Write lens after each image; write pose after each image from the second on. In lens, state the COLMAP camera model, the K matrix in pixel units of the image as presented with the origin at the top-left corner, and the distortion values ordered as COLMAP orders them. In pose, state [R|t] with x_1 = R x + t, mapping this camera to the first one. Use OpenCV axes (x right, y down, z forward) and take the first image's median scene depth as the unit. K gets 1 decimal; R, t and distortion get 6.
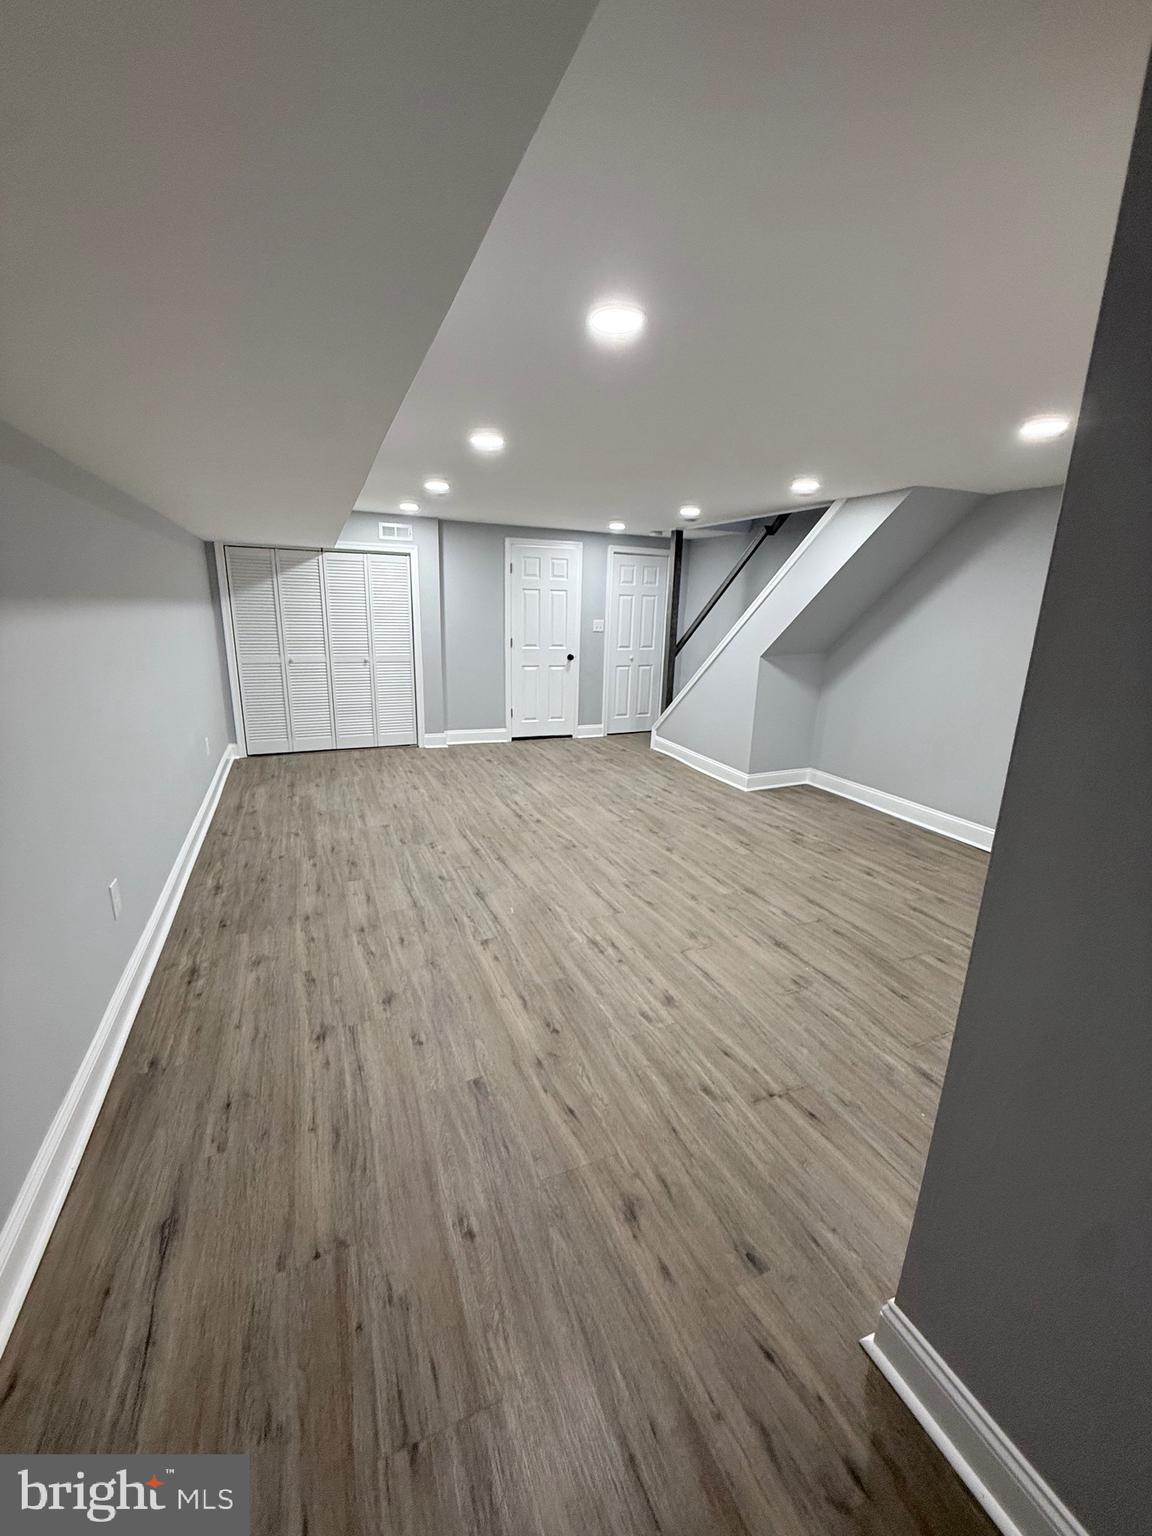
lens RADIAL K [[609.0, 0, 571.8], [0, 609.0, 755.3], [0, 0, 1]] dist [-0.000604, -0.000270]
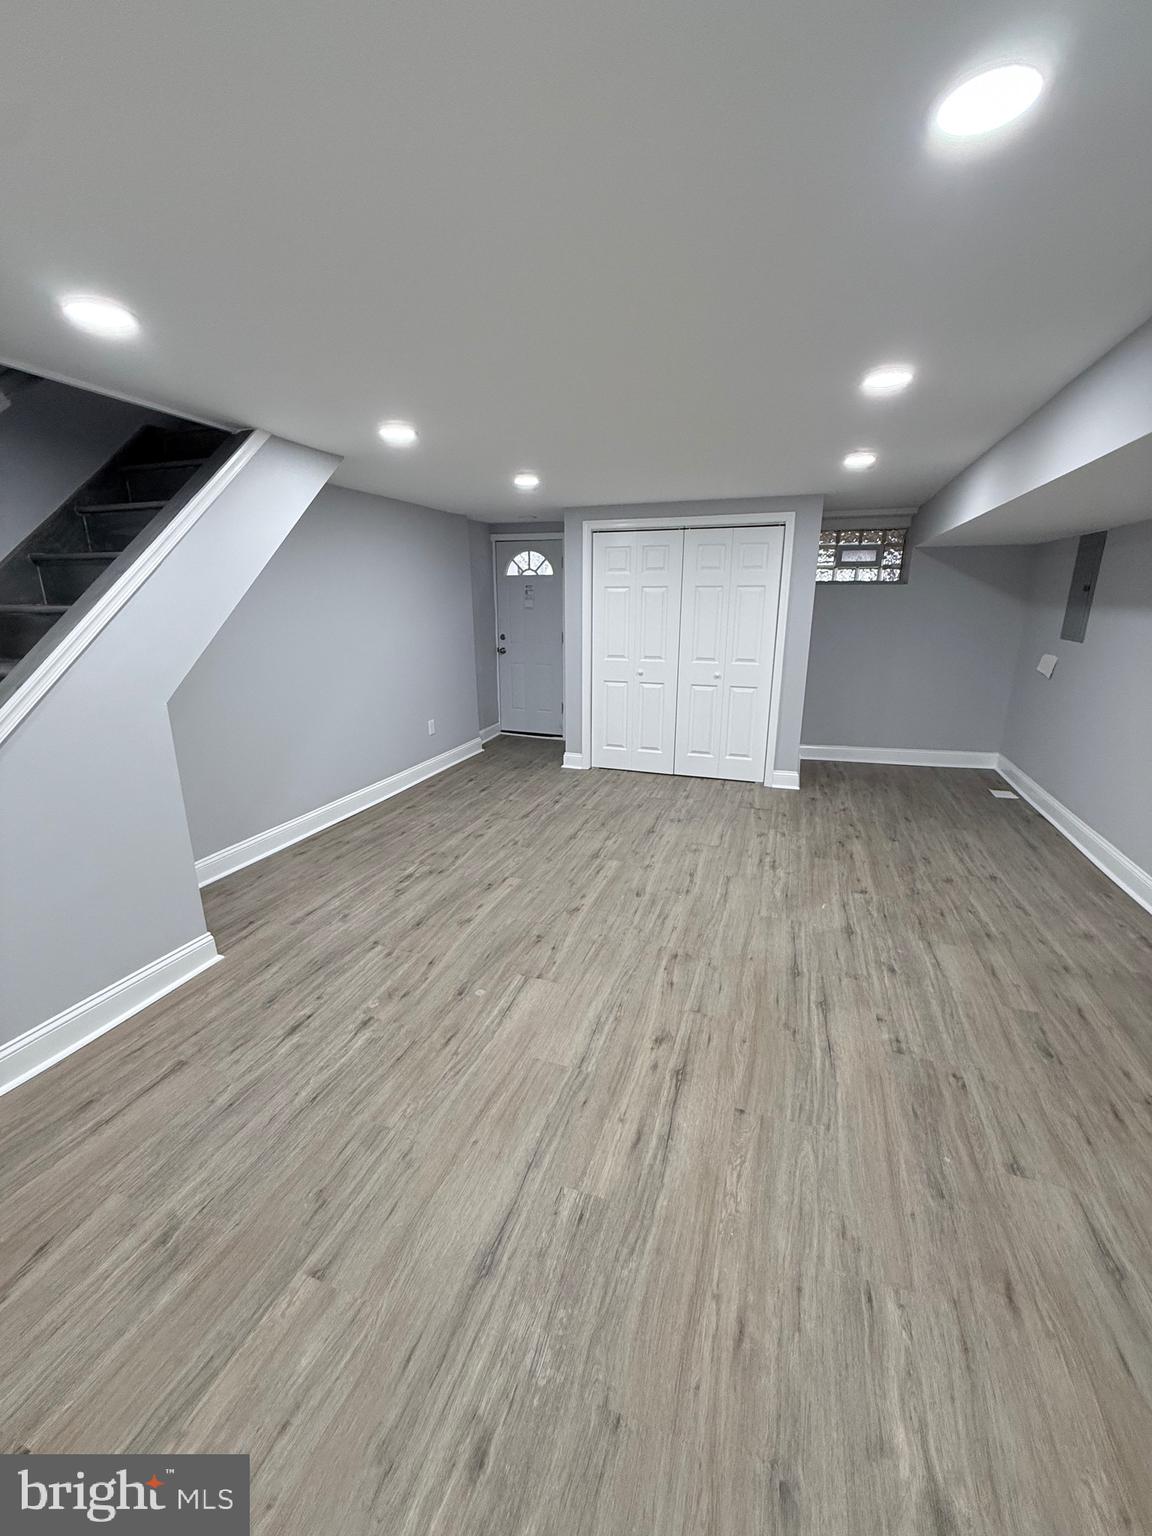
lens RADIAL K [[609.0, 0, 581.2], [0, 609.0, 762.7], [0, 0, 1]] dist [-0.000604, -0.000270]
pose [[-0.738721, -0.201563, 0.643167, -0.374963], [0.143905, 0.885068, 0.442658, -0.430446], [-0.658470, 0.419556, -0.624812, 1.670364]]
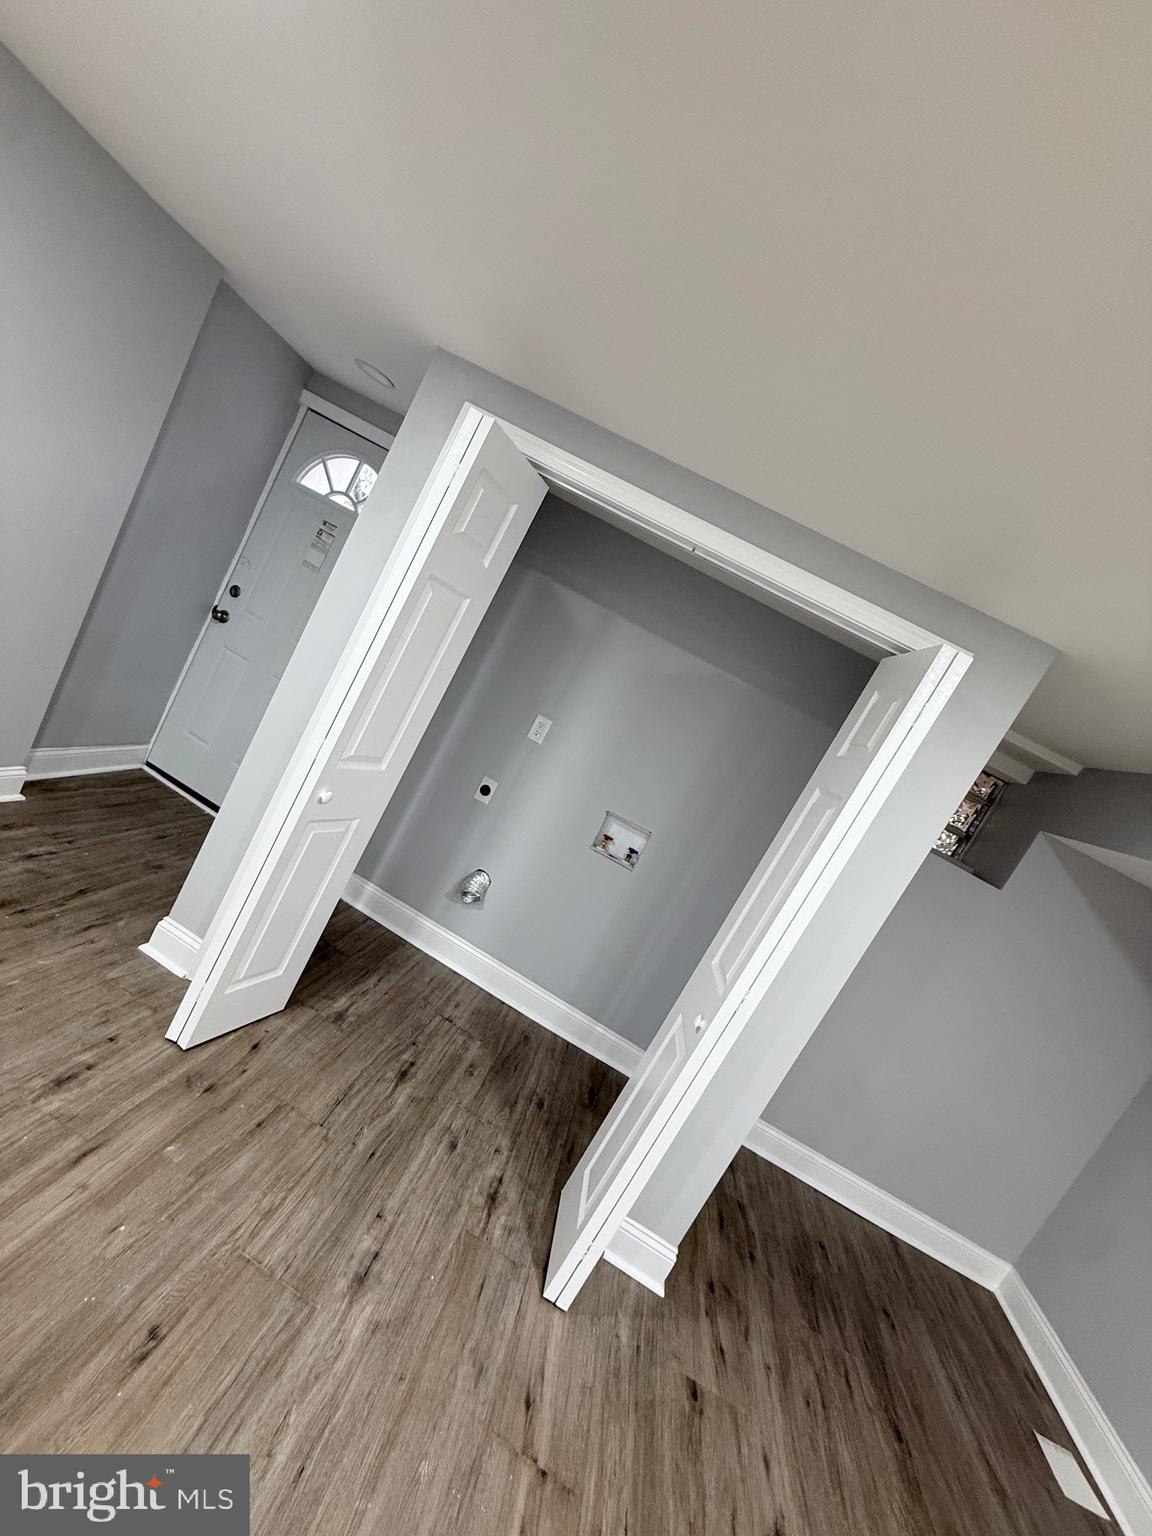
lens RADIAL K [[609.0, 0, 578.3], [0, 609.0, 762.2], [0, 0, 1]] dist [-0.000604, -0.000270]
pose [[-0.721280, -0.491196, 0.488346, 0.211516], [-0.365141, 0.868770, 0.334531, -0.225870], [-0.588580, 0.062975, -0.805982, 0.872839]]
